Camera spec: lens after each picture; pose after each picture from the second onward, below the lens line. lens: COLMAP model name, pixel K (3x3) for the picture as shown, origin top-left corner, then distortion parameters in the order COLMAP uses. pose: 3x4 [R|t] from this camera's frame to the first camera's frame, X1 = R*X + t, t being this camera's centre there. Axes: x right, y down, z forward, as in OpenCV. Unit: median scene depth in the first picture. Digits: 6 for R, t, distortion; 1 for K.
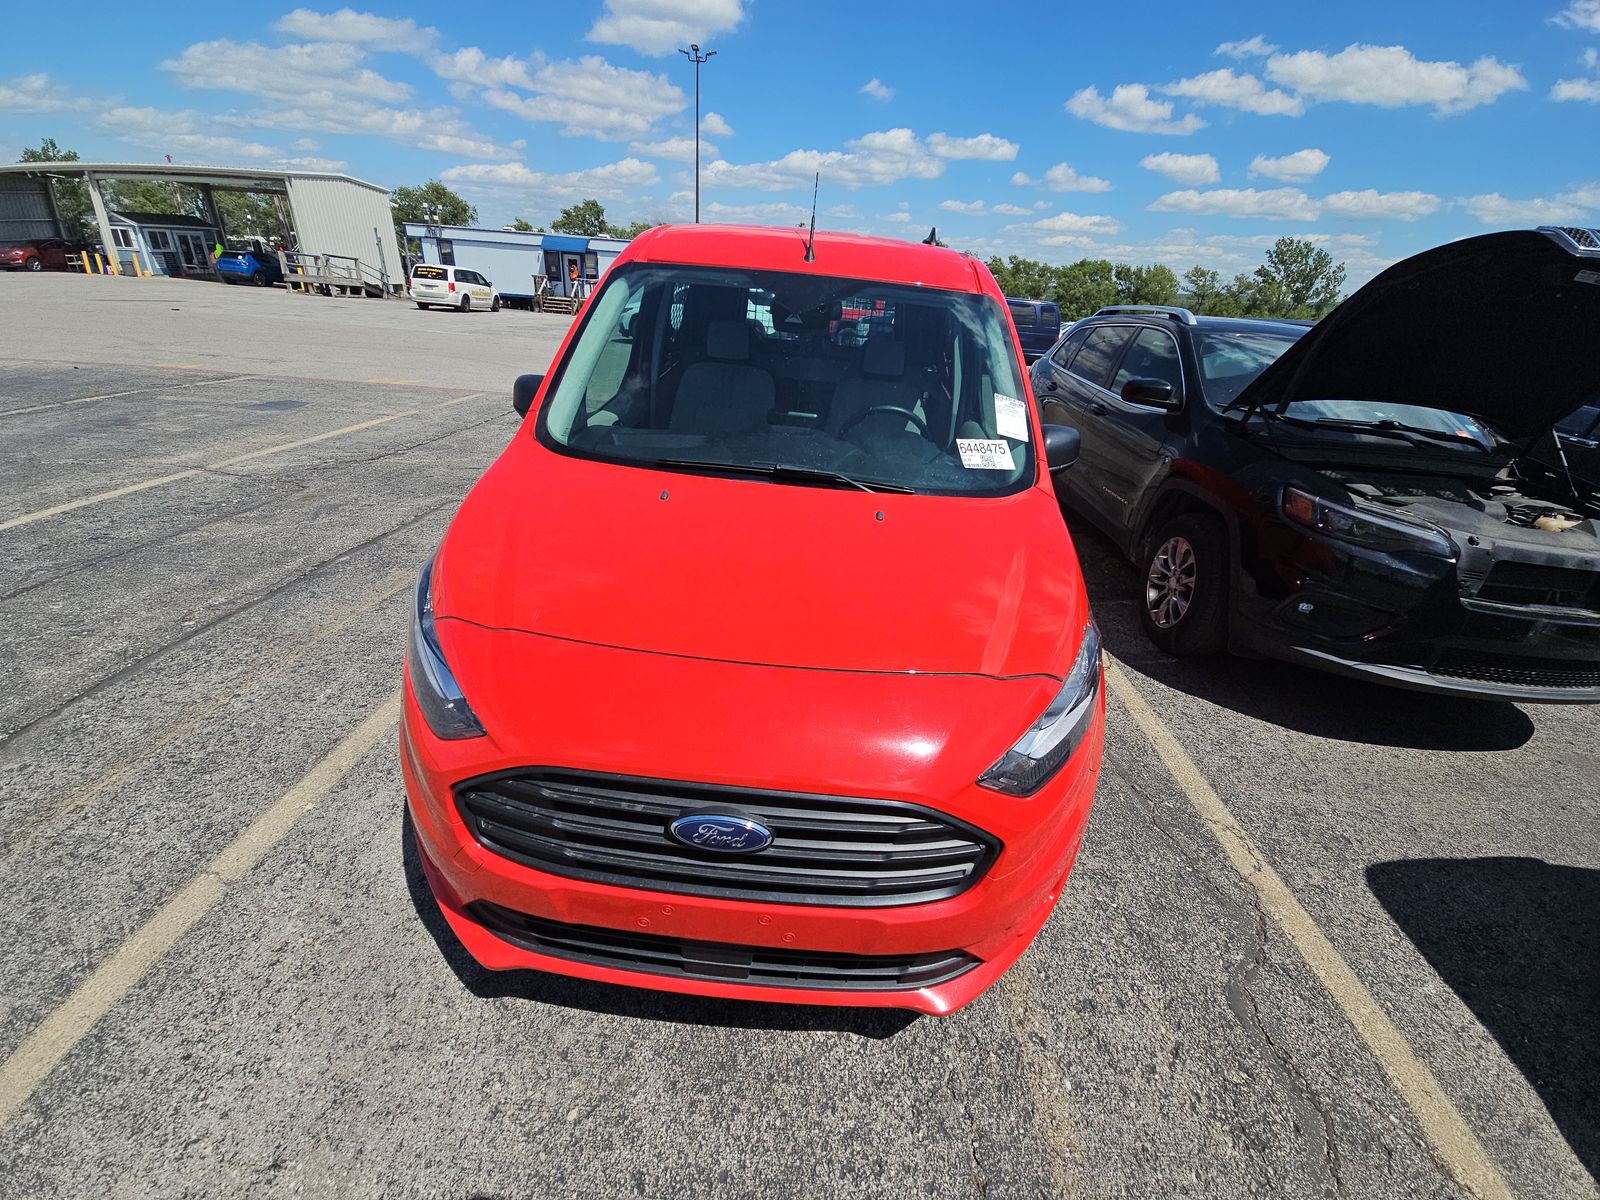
lens RADIAL K [[652.3, 0, 800.0], [0, 652.3, 600.0], [0, 0, 1]] dist [0.013708, -0.008804]
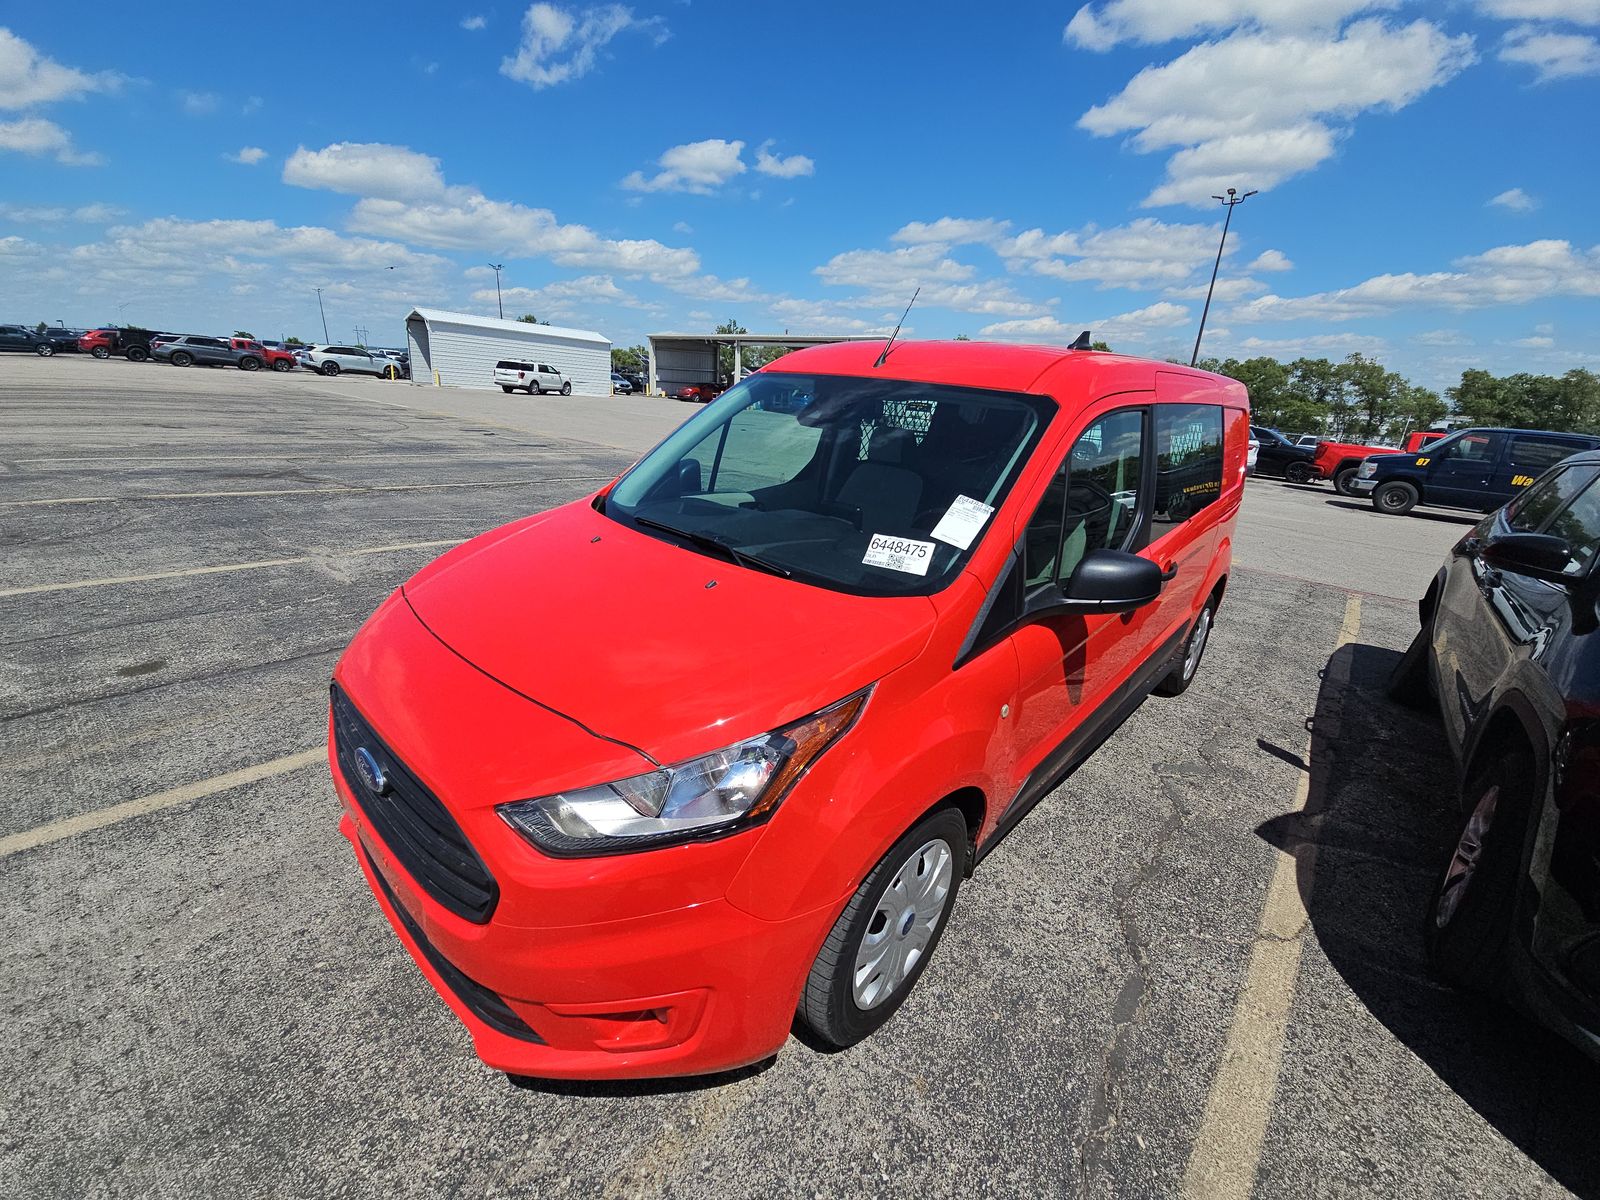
lens RADIAL K [[637.5, 0, 800.9], [0, 637.5, 607.5], [0, 0, 1]] dist [0.039469, -0.022441]
pose [[0.775397, 0.187502, -0.602994, 0.946340], [-0.284283, 0.956312, -0.068195, -0.072234], [0.563864, 0.224299, 0.794825, 0.322063]]
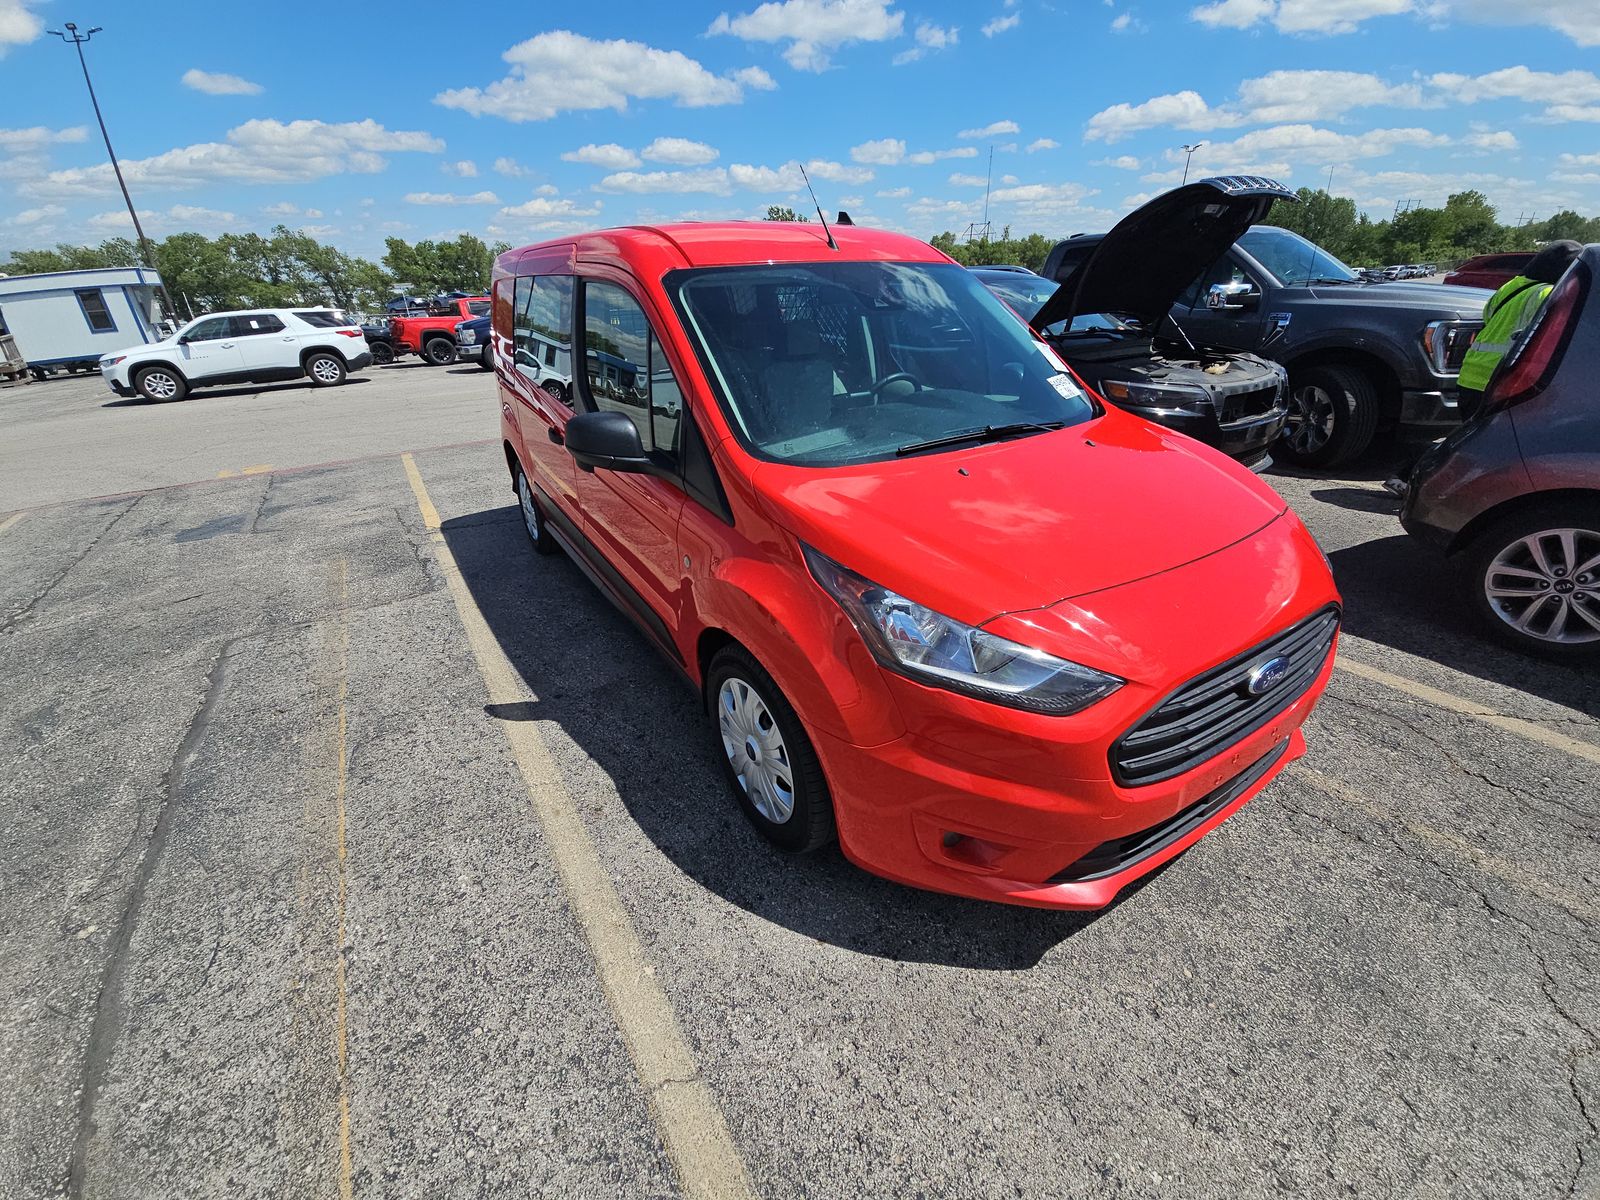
lens RADIAL K [[652.3, 0, 800.0], [0, 652.3, 600.0], [0, 0, 1]] dist [0.013708, -0.008804]
pose [[0.810471, -0.346678, 0.472177, -1.126175], [0.338656, 0.935010, 0.105209, -0.188005], [-0.477964, 0.074636, 0.875203, 0.225700]]
